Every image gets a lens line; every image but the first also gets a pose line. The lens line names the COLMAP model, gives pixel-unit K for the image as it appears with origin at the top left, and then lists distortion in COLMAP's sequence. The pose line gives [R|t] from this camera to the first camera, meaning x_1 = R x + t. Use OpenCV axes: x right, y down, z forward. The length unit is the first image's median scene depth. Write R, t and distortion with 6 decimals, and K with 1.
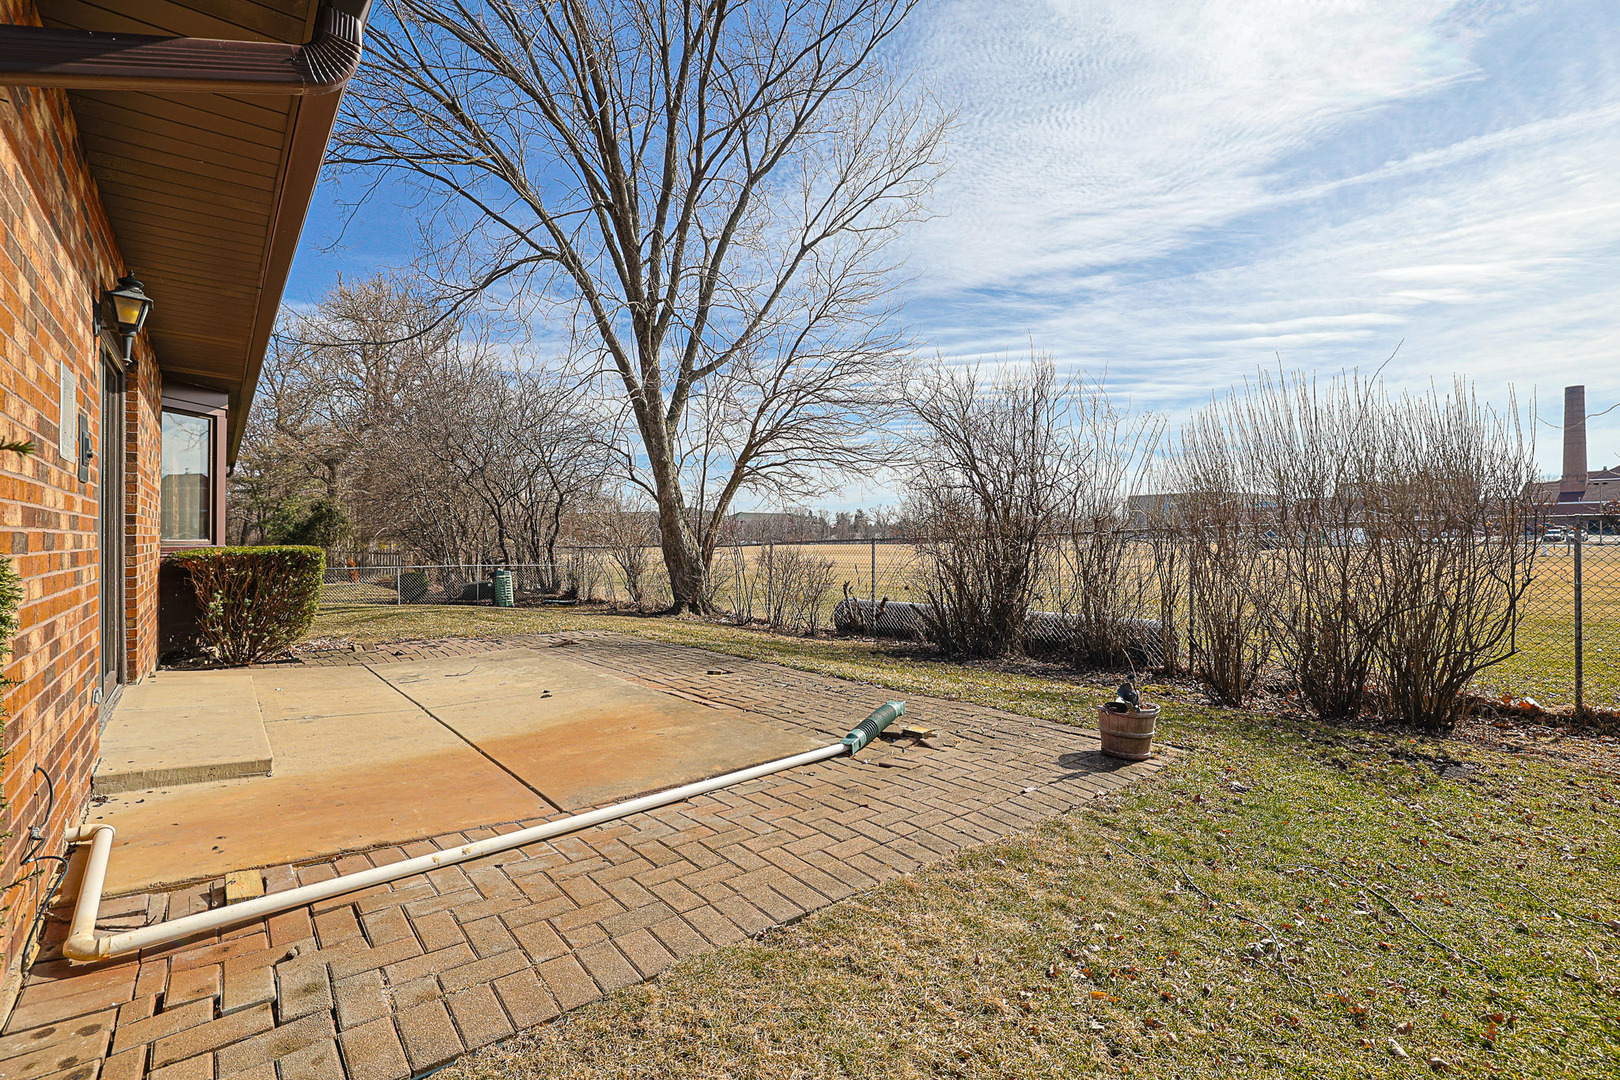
lens RADIAL K [[734.9, 0, 799.9], [0, 734.9, 531.7], [0, 0, 1]] dist [-0.021590, -0.000589]
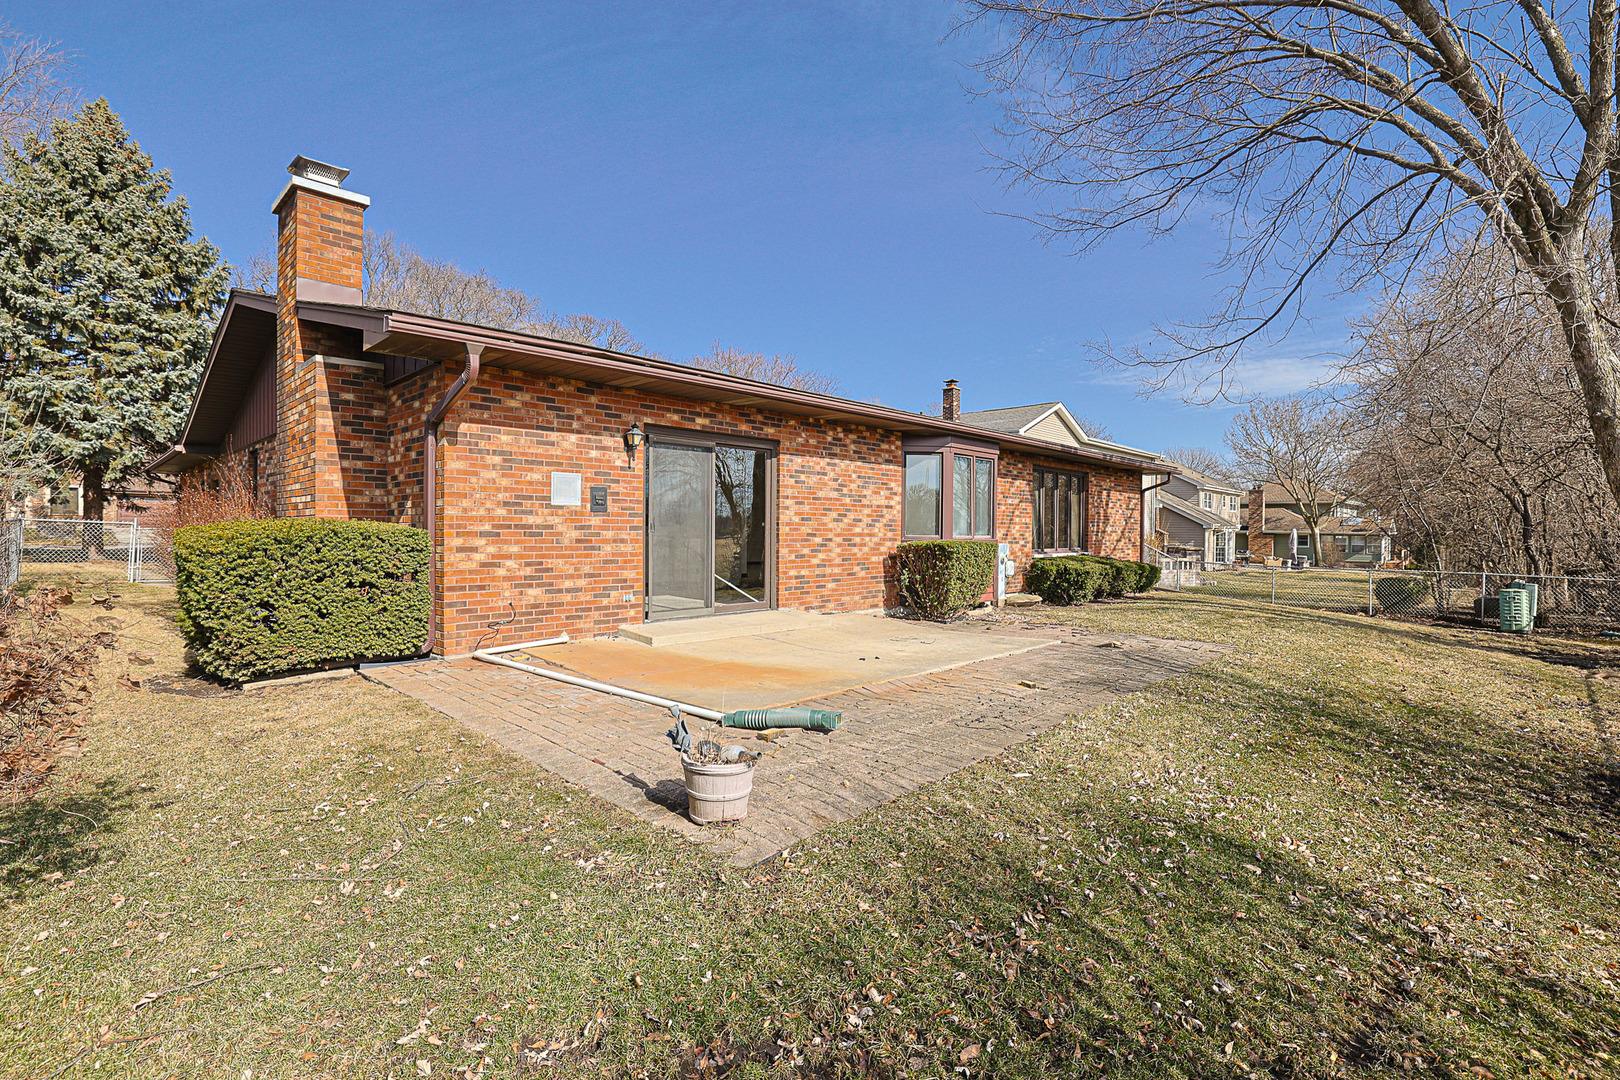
lens RADIAL K [[734.9, 0, 800.7], [0, 734.9, 540.2], [0, 0, 1]] dist [-0.021590, -0.000589]
pose [[0.118950, 0.013731, -0.992805, 0.656905], [-0.001956, 0.999906, 0.013595, 0.000083], [0.992898, 0.000325, 0.118965, 0.532393]]
